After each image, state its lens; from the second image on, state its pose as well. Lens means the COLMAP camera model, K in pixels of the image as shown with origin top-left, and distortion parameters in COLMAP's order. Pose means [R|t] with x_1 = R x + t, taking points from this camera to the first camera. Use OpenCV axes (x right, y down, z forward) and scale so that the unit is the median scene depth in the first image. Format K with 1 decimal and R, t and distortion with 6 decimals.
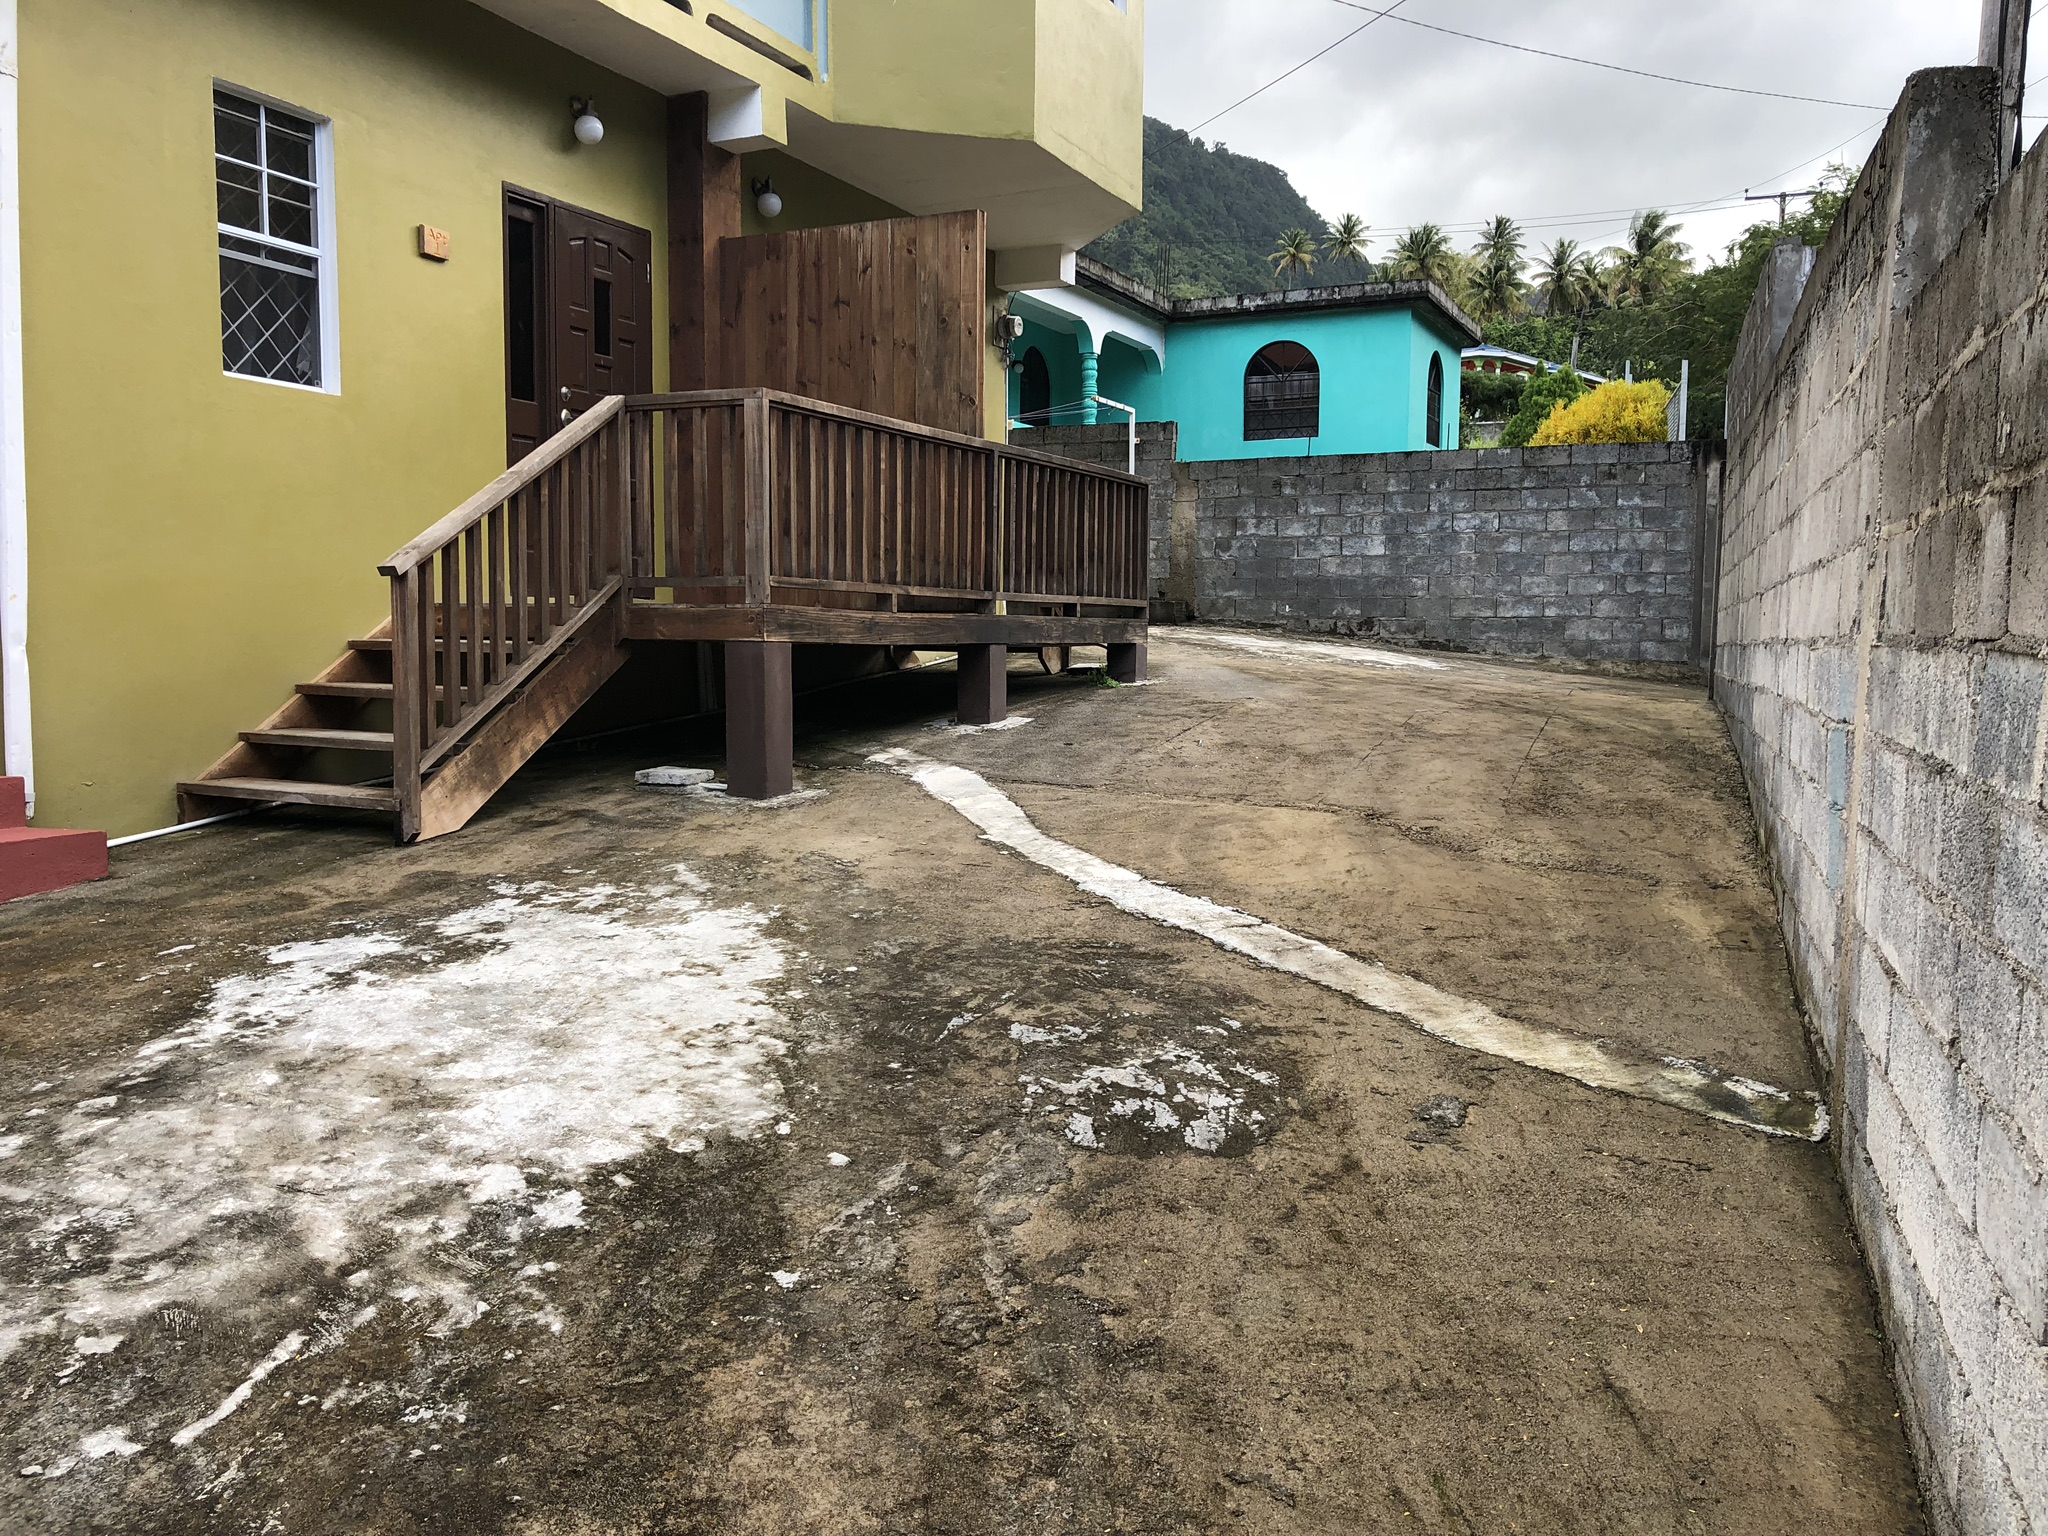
lens RADIAL K [[1672.7, 0, 1034.4], [0, 1672.7, 766.2], [0, 0, 1]] dist [0.024848, -0.018935]
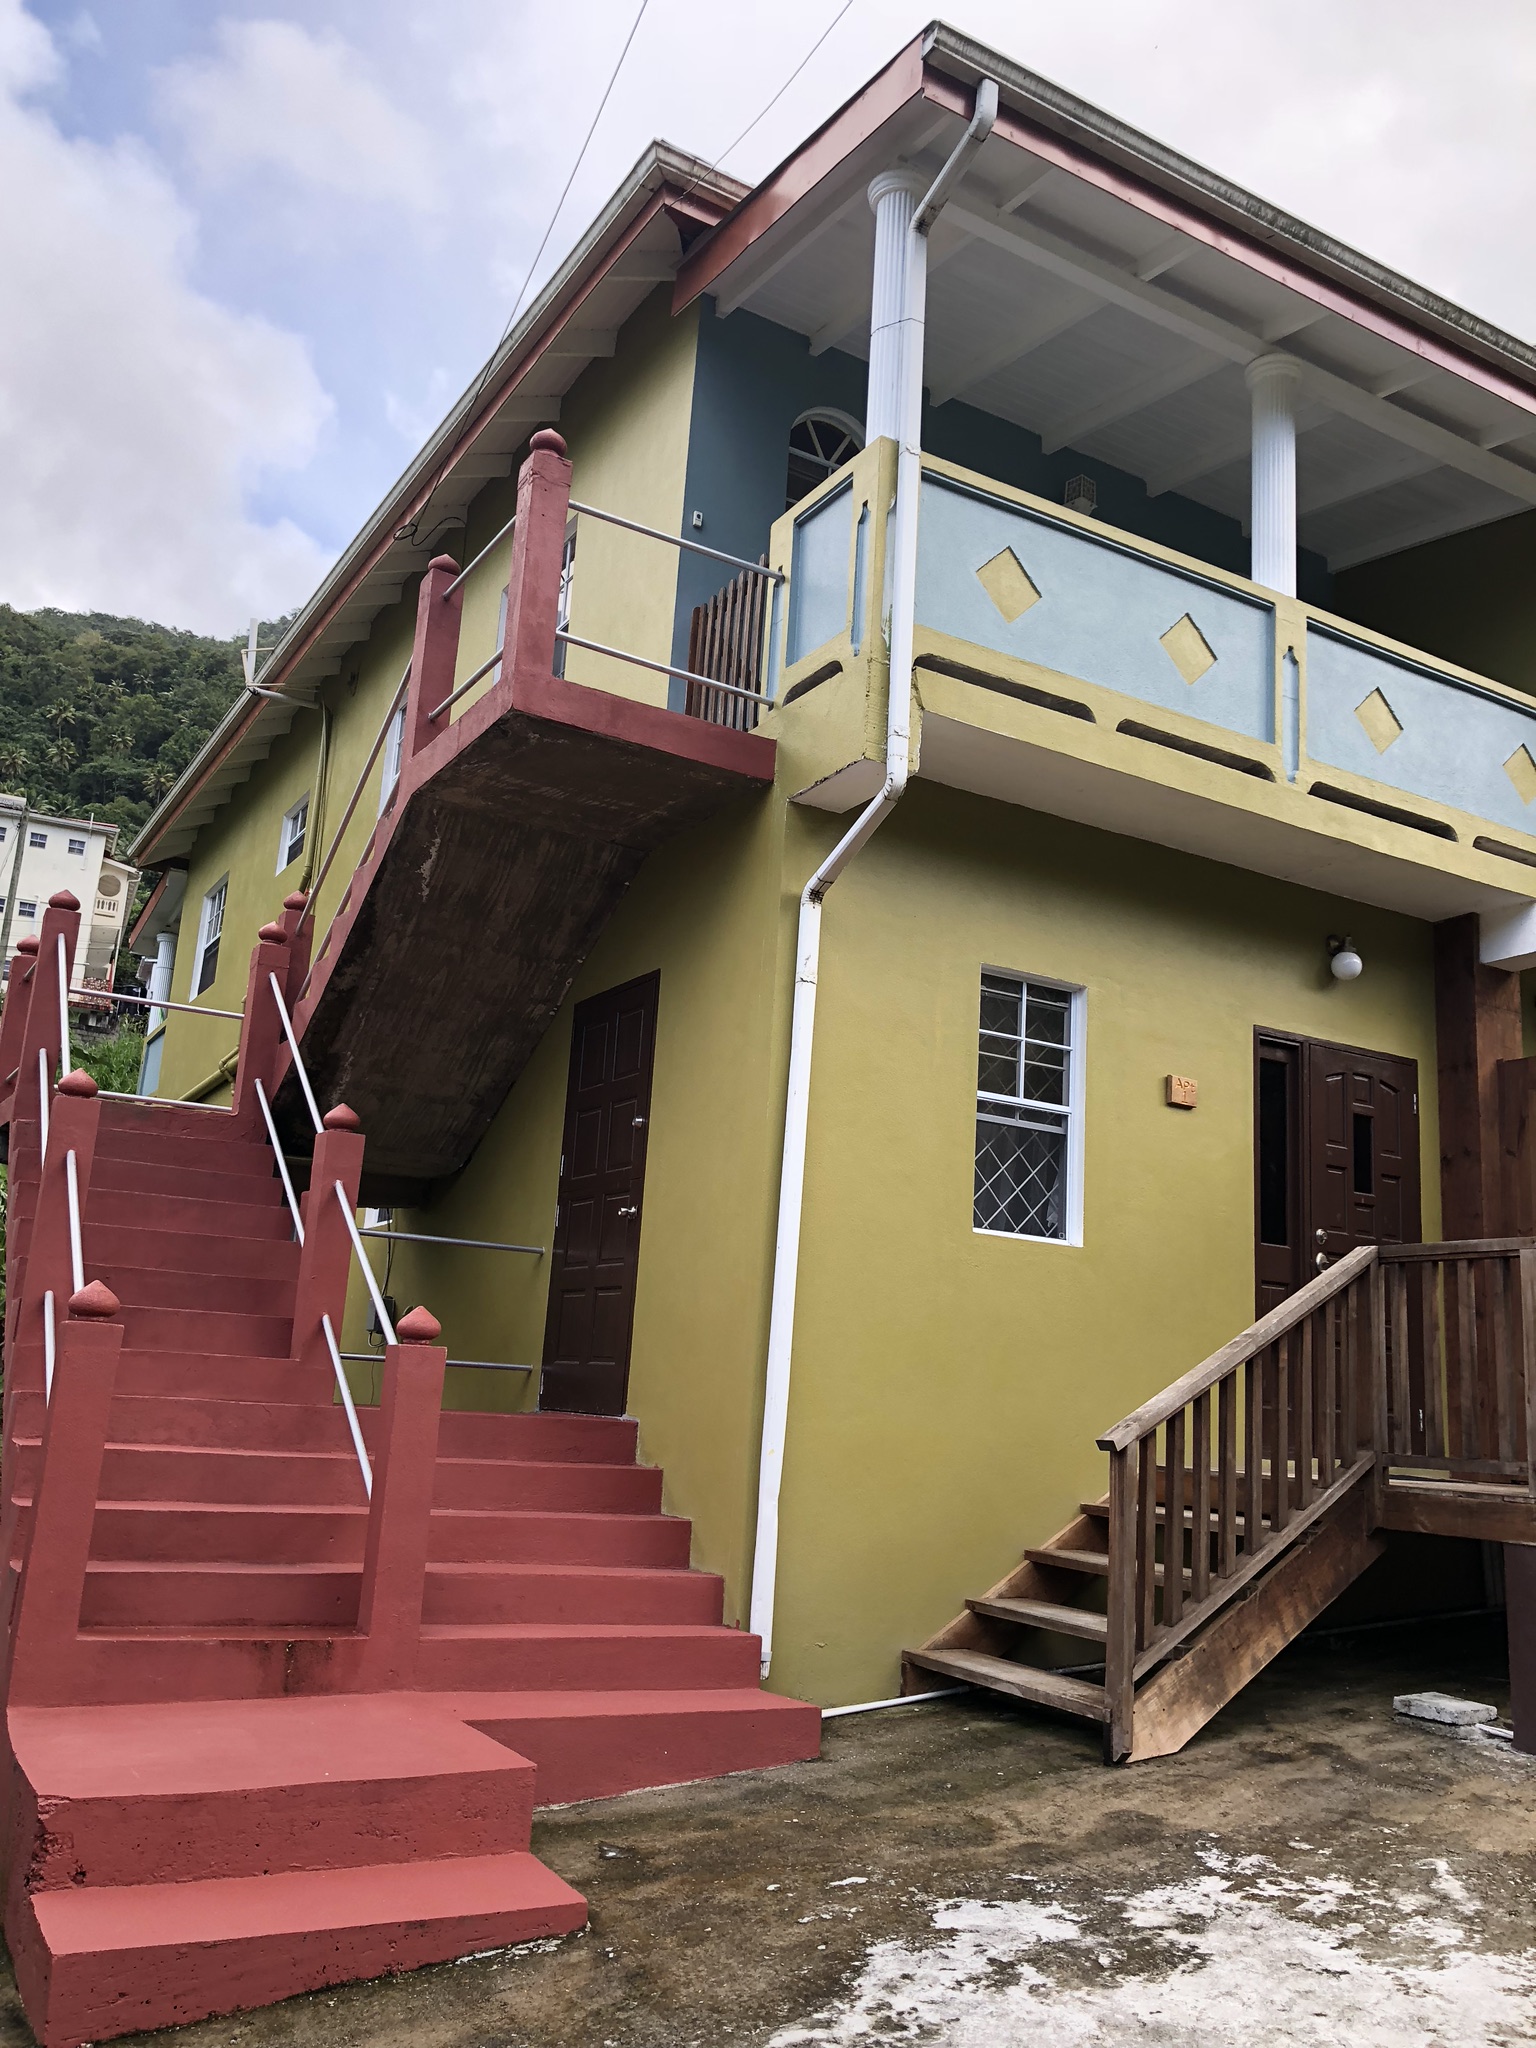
lens RADIAL K [[1672.7, 0, 768.7], [0, 1672.7, 1027.2], [0, 0, 1]] dist [0.024848, -0.018935]
pose [[0.822588, -0.081183, -0.562812, 0.001197], [-0.100208, 0.953571, -0.284009, -0.047109], [0.559738, 0.290021, 0.776261, 0.094751]]
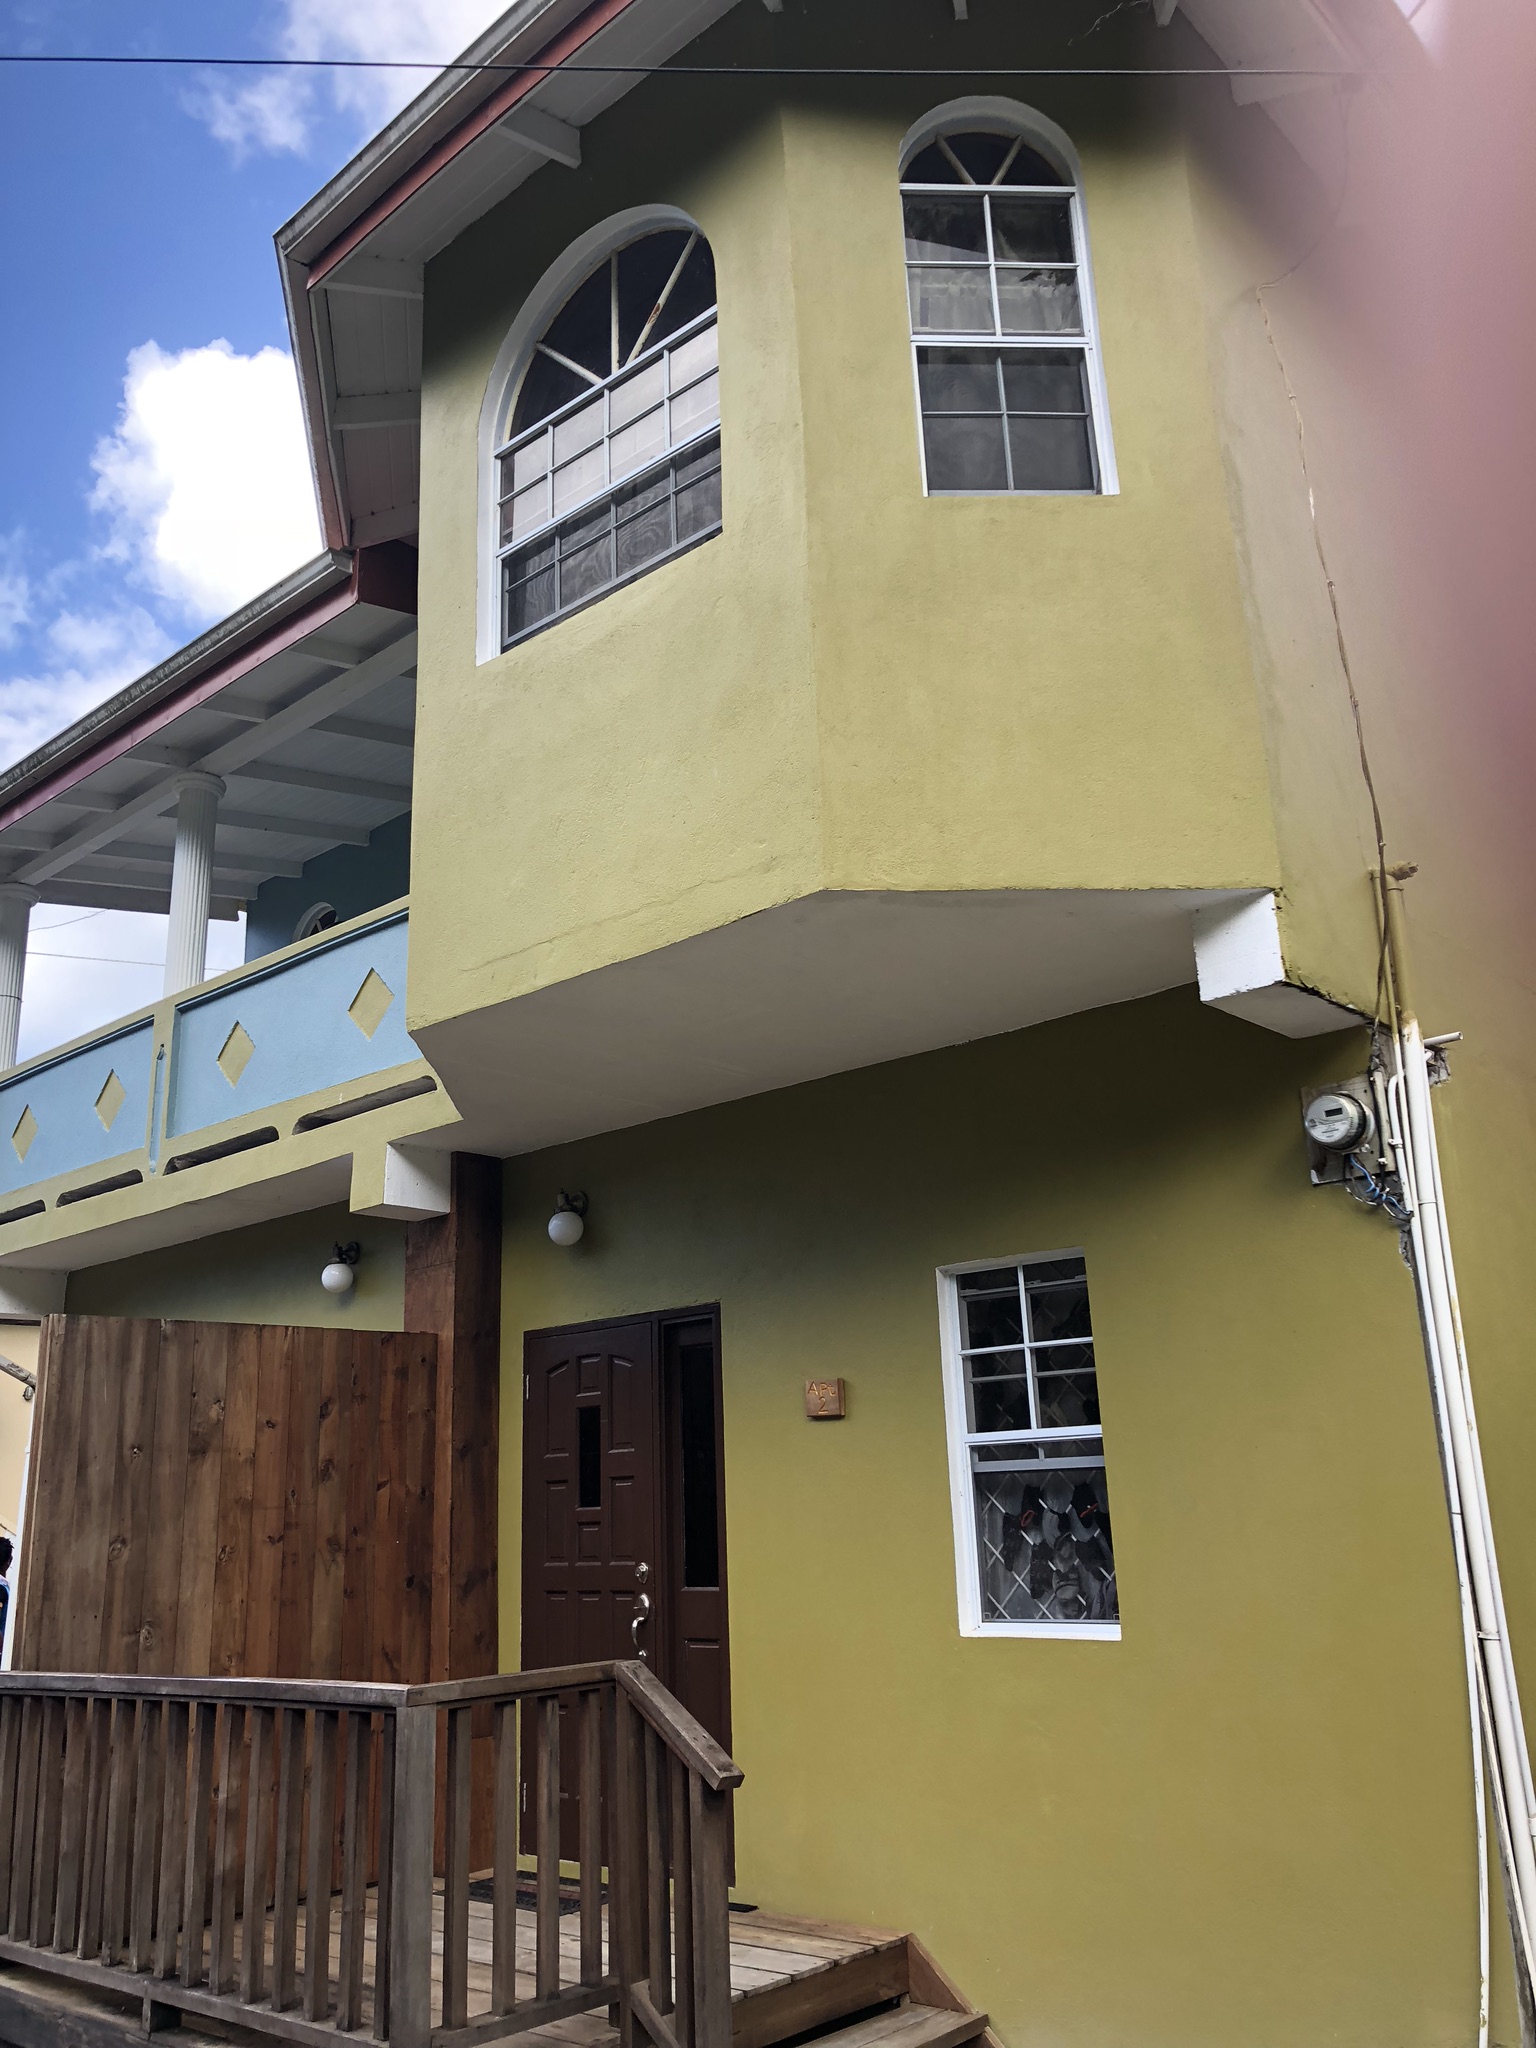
lens RADIAL K [[1672.7, 0, 780.7], [0, 1672.7, 978.5], [0, 0, 1]] dist [0.024848, -0.018935]
pose [[-0.289618, -0.286910, -0.913129, 0.327098], [-0.033930, 0.956494, -0.289774, -0.281861], [0.956541, -0.052941, -0.286753, 1.098210]]
